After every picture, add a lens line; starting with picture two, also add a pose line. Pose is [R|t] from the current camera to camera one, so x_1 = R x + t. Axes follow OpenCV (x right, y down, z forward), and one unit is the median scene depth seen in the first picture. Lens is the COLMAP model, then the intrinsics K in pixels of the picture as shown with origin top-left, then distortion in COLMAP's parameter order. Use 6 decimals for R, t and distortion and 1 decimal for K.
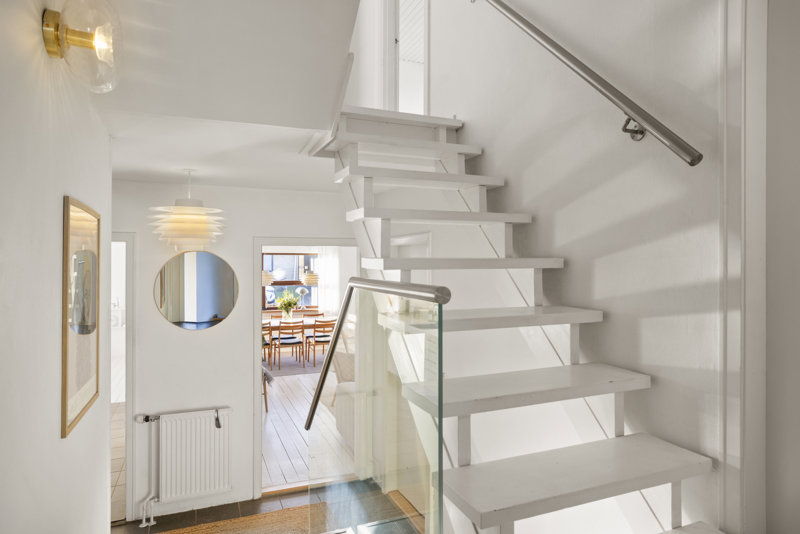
lens RADIAL K [[509.7, 0, 397.4], [0, 509.7, 265.5], [0, 0, 1]] dist [-0.003600, -0.000187]
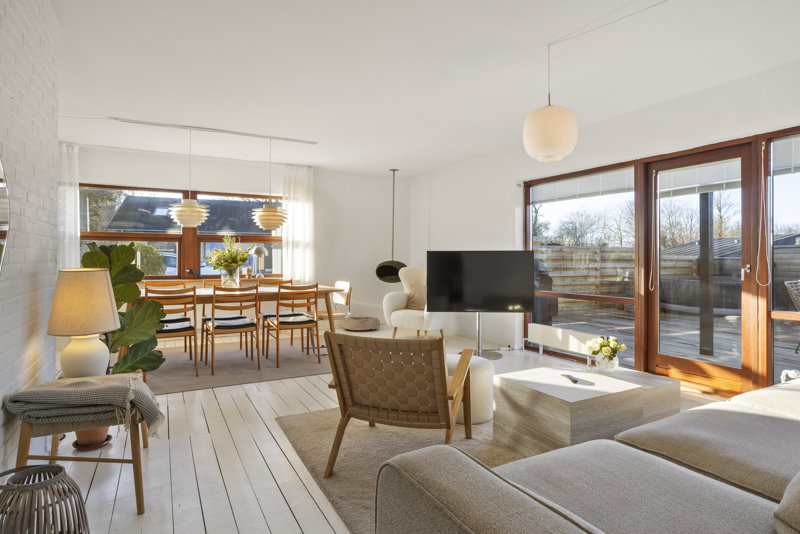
lens RADIAL K [[455.8, 0, 405.7], [0, 455.8, 263.7], [0, 0, 1]] dist [0.001322, 0.002487]
pose [[0.992825, 0.000519, 0.119577, -0.079983], [0.000052, 0.999989, -0.004771, 0.083210], [-0.119578, 0.004743, 0.992813, 0.464392]]
